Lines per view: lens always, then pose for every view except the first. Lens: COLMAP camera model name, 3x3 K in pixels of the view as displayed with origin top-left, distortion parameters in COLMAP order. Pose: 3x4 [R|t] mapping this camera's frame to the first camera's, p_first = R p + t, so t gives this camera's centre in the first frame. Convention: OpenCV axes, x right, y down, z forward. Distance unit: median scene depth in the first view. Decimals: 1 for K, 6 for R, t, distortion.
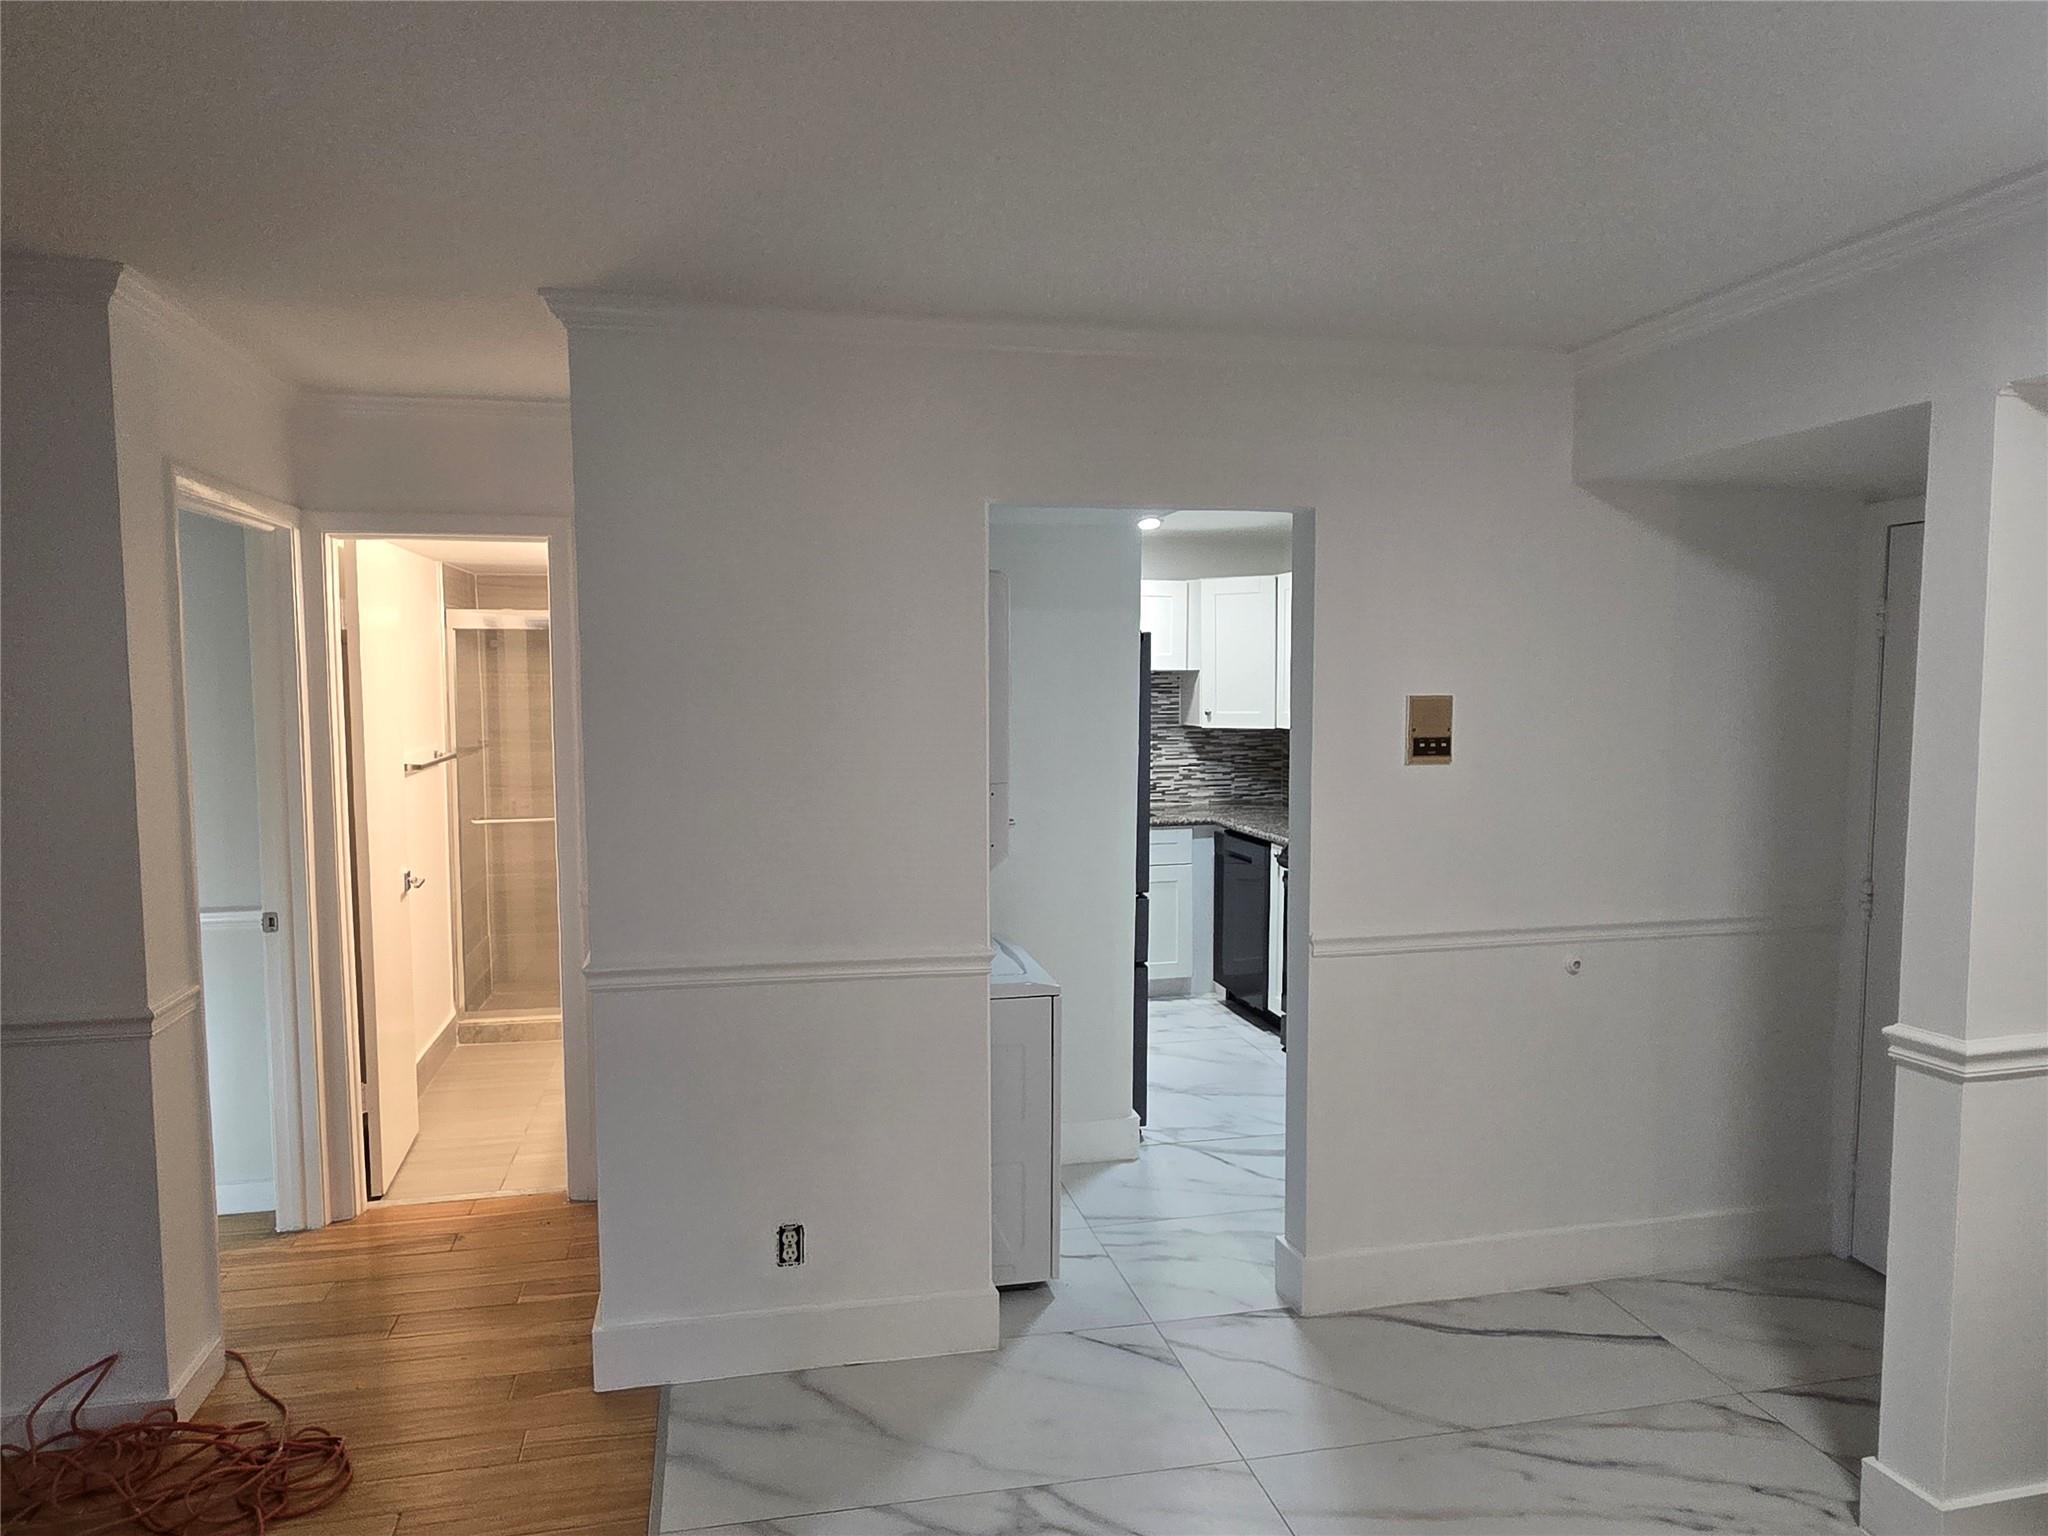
lens RADIAL K [[1384.9, 0, 1024.0], [0, 1384.9, 768.0], [0, 0, 1]] dist [0.043862, 0.000610]
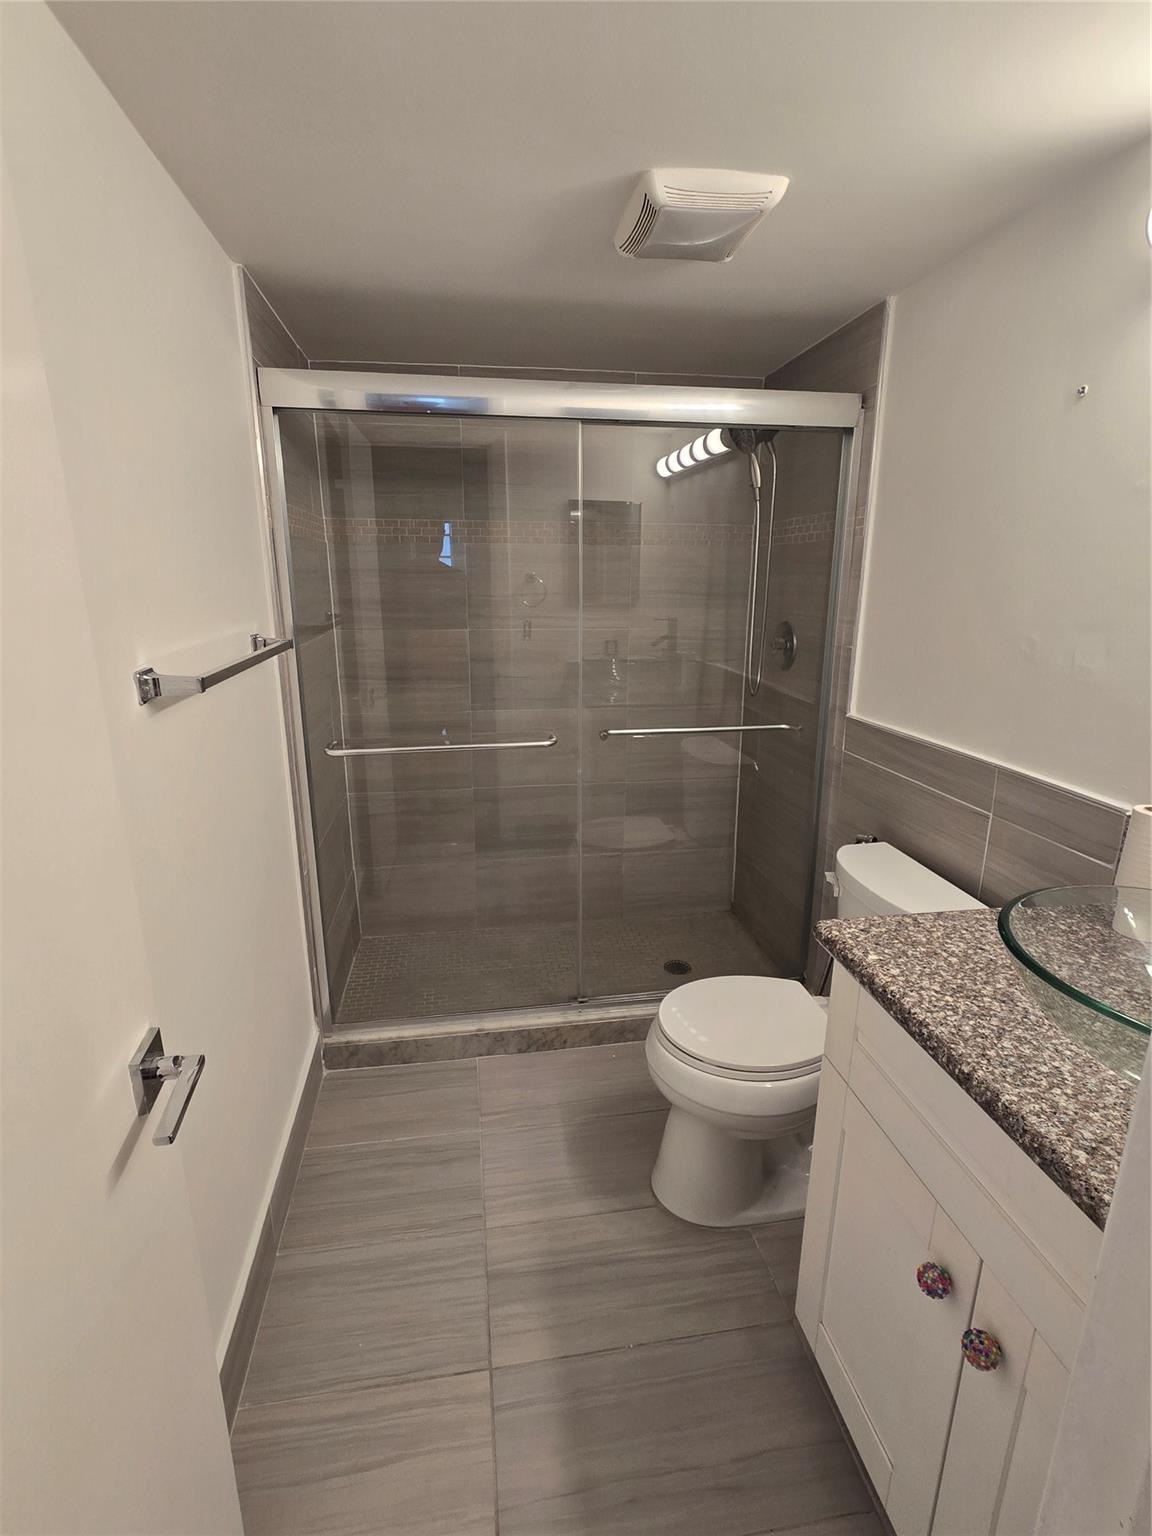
lens RADIAL K [[770.3, 0, 576.0], [0, 770.3, 768.0], [0, 0, 1]] dist [-0.001705, 0.000851]
pose [[0.998293, 0.012663, -0.057011, -0.261250], [-0.002032, 0.983148, 0.182802, -0.016178], [0.058365, -0.182374, 0.981495, 0.659813]]
